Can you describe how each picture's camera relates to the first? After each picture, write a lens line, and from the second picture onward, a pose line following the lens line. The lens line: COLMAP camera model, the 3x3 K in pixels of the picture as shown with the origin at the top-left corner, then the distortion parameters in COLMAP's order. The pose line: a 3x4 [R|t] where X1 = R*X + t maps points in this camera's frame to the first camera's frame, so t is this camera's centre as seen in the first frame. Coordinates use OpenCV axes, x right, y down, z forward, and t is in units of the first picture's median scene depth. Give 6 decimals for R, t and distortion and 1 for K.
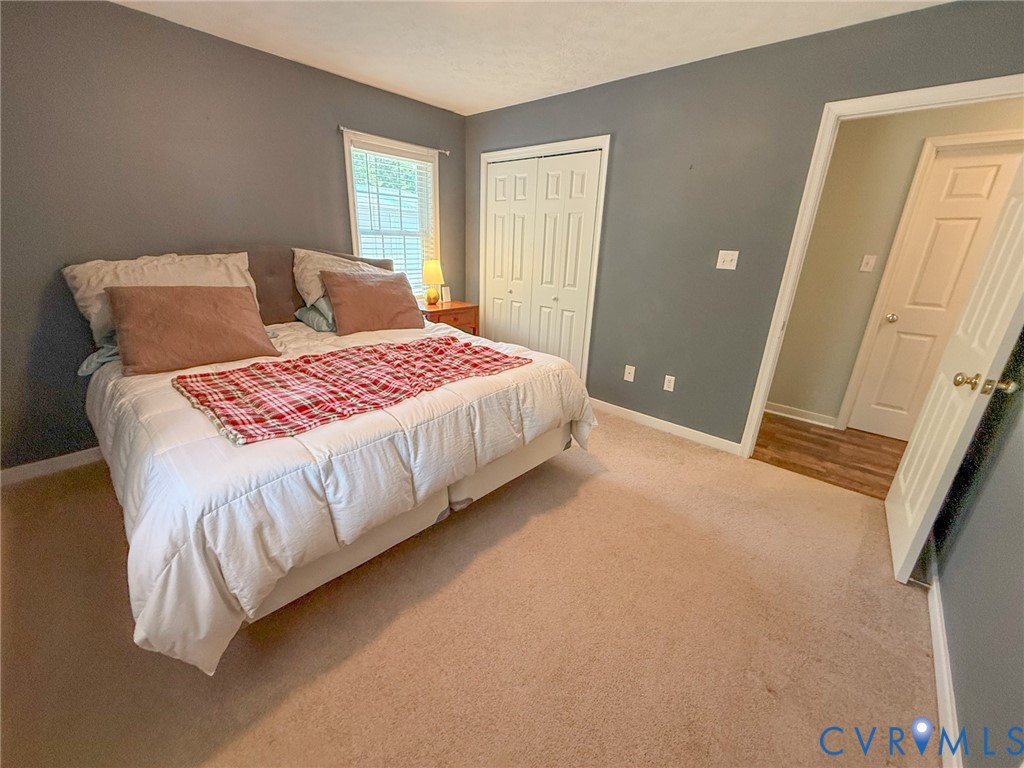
lens RADIAL K [[409.2, 0, 513.7], [0, 409.2, 382.1], [0, 0, 1]] dist [-0.000033, 0.000333]
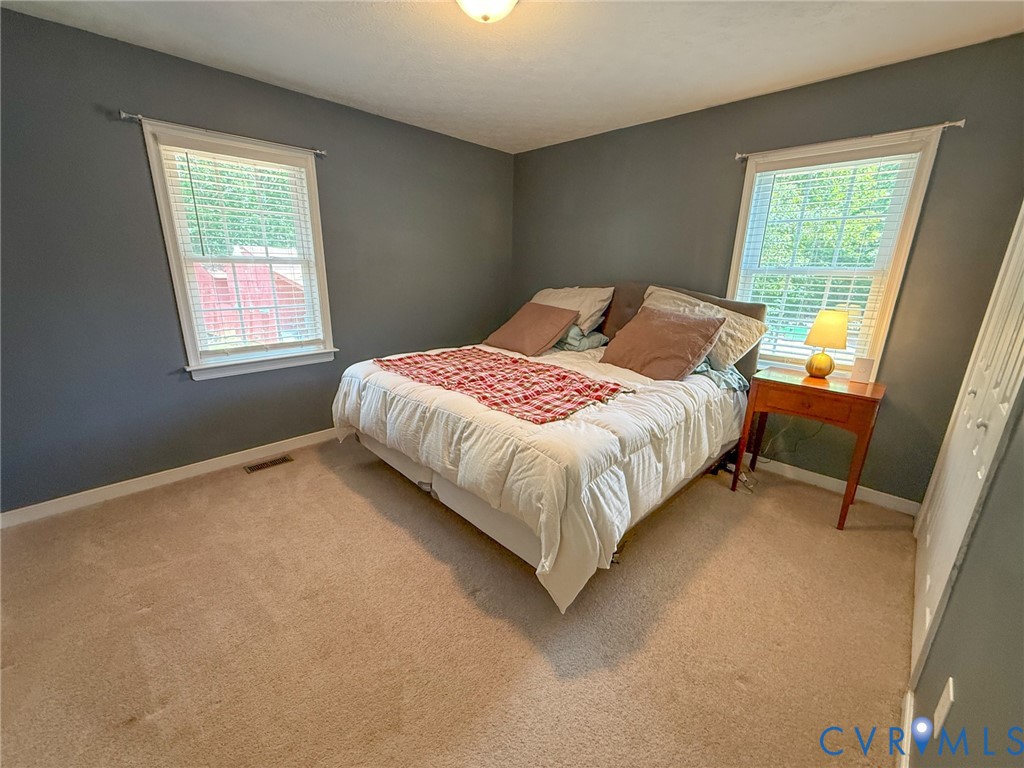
lens RADIAL K [[409.2, 0, 510.6], [0, 409.2, 384.4], [0, 0, 1]] dist [-0.000033, 0.000333]
pose [[-0.054201, 0.238025, -0.969746, 0.649217], [-0.351457, 0.904480, 0.241649, -0.237246], [0.934634, 0.353921, 0.034631, 0.755779]]
